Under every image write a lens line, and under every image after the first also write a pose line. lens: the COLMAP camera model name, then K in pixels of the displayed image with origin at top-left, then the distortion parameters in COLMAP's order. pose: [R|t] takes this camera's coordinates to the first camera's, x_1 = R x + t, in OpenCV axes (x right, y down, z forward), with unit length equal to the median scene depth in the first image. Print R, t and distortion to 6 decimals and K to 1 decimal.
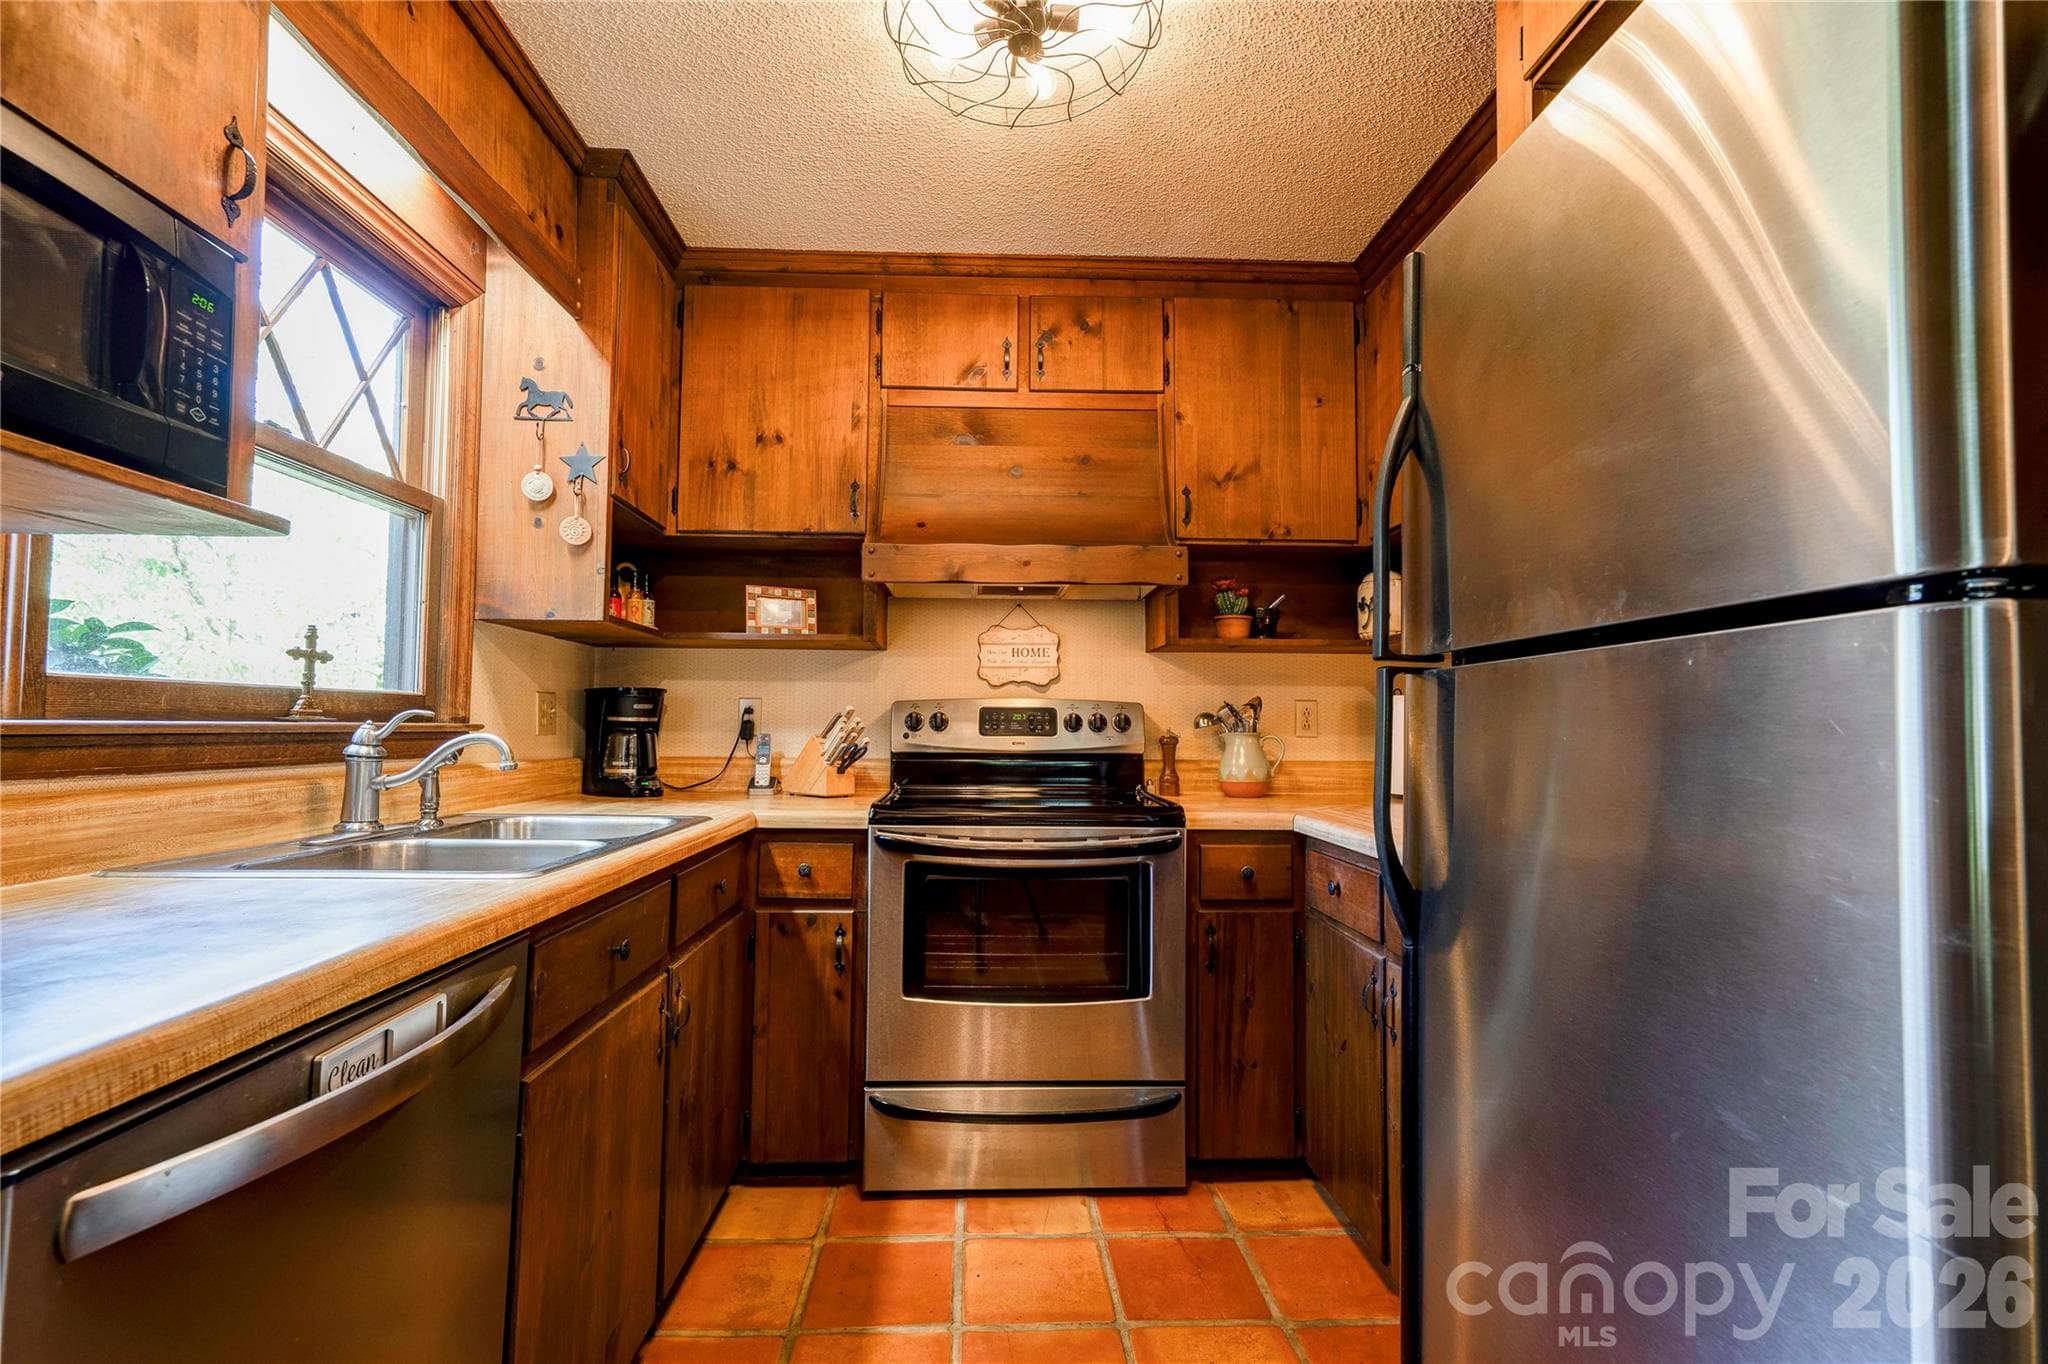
lens RADIAL K [[938.4, 0, 1020.1], [0, 938.4, 677.7], [0, 0, 1]] dist [-0.001578, 0.002219]
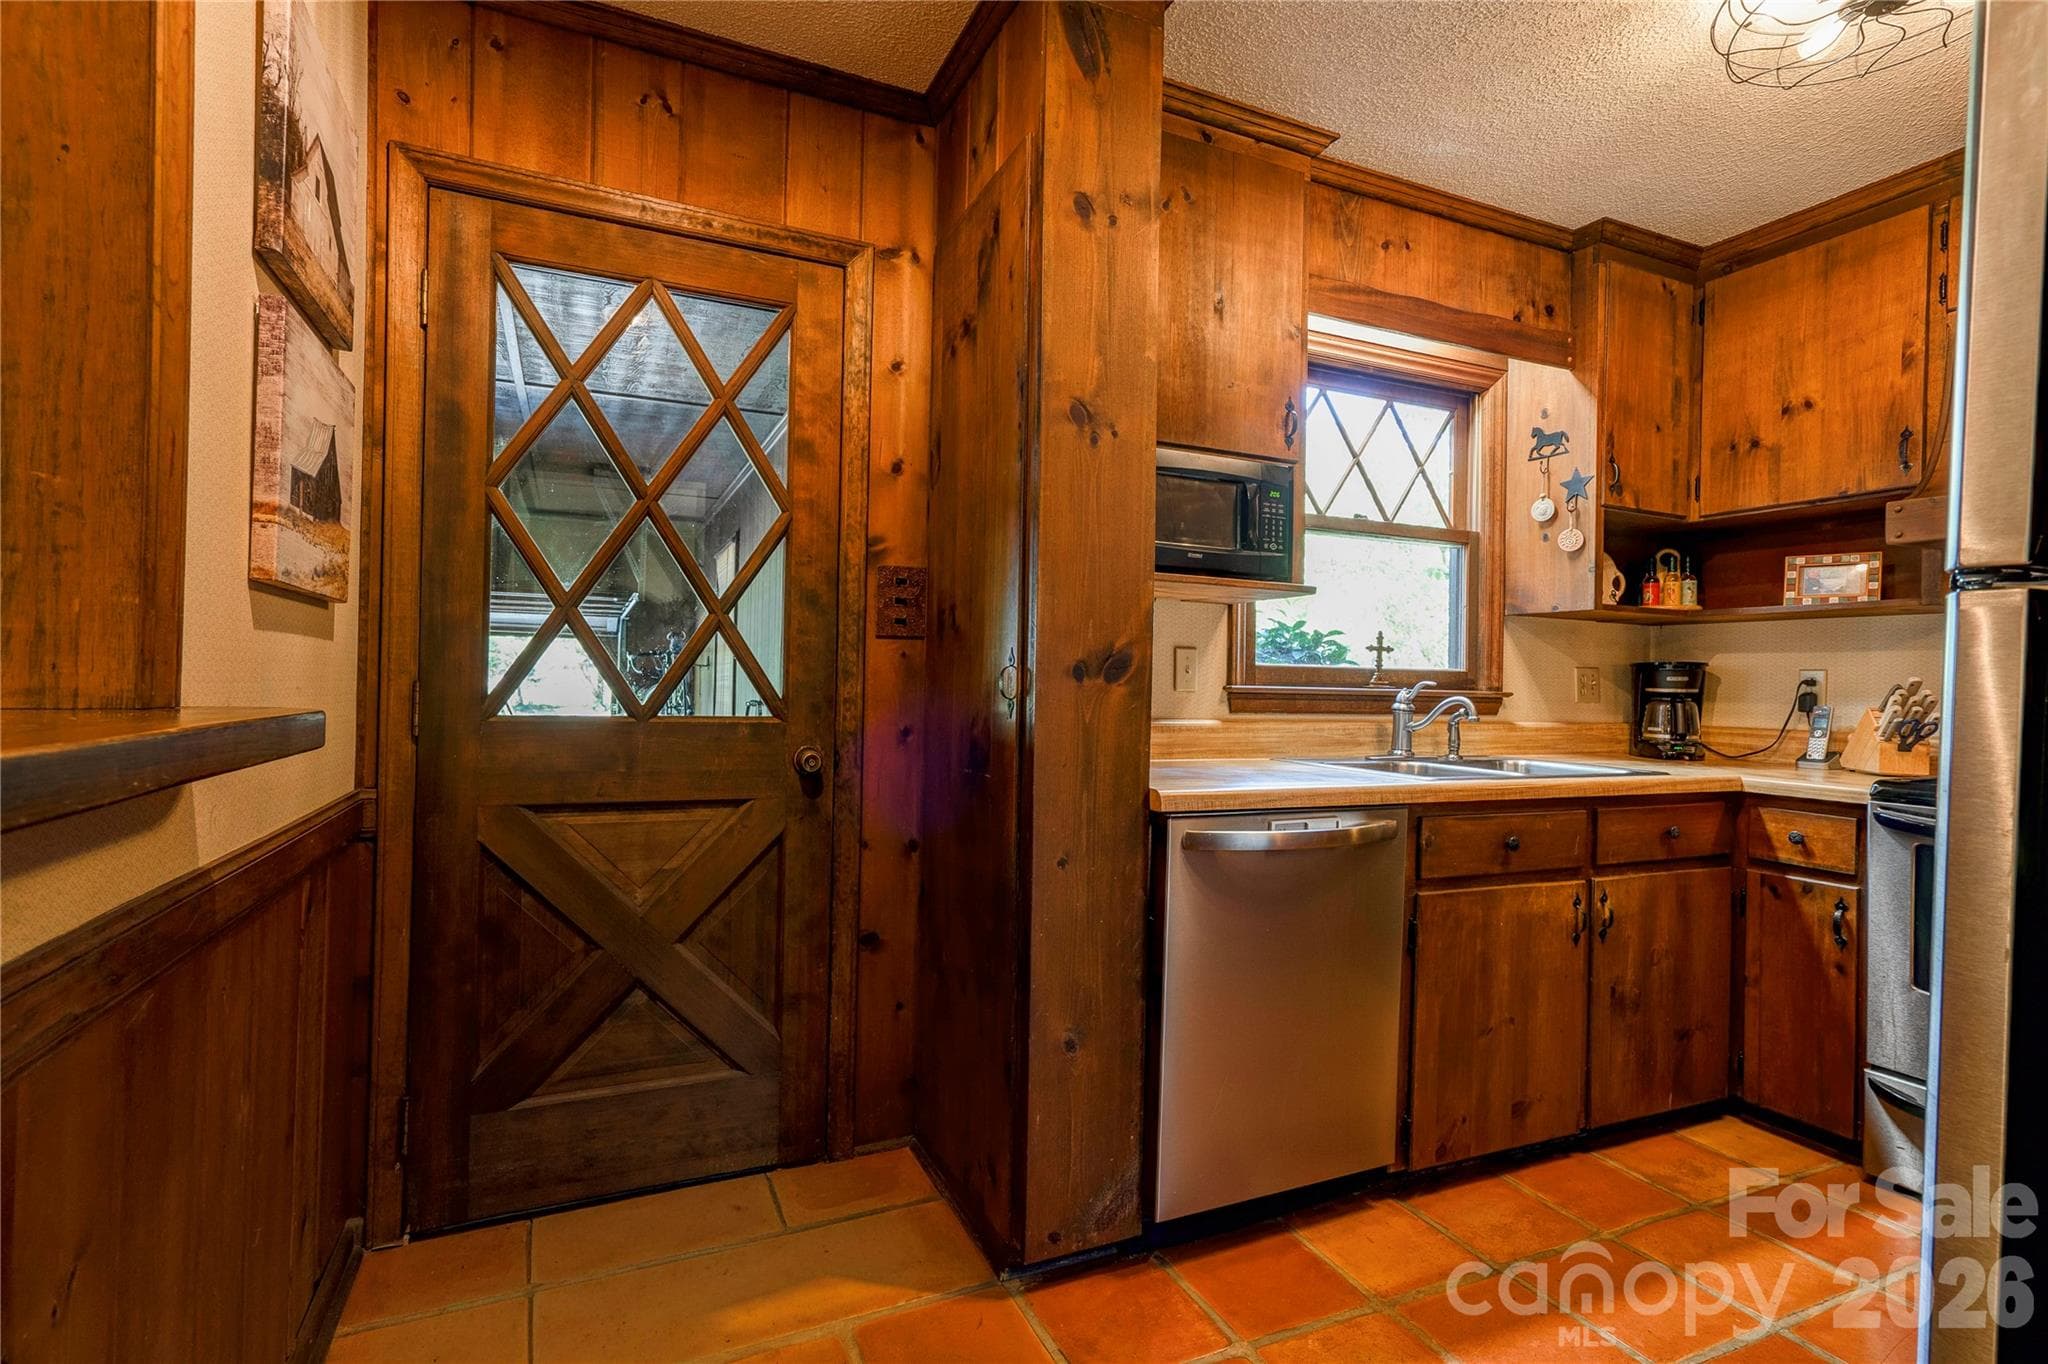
lens RADIAL K [[938.4, 0, 1016.6], [0, 938.4, 681.5], [0, 0, 1]] dist [-0.001578, 0.002219]
pose [[0.381552, -0.001635, -0.924346, 0.391685], [0.031113, 0.999455, 0.011075, -0.003253], [0.923824, -0.032985, 0.381395, -0.170826]]
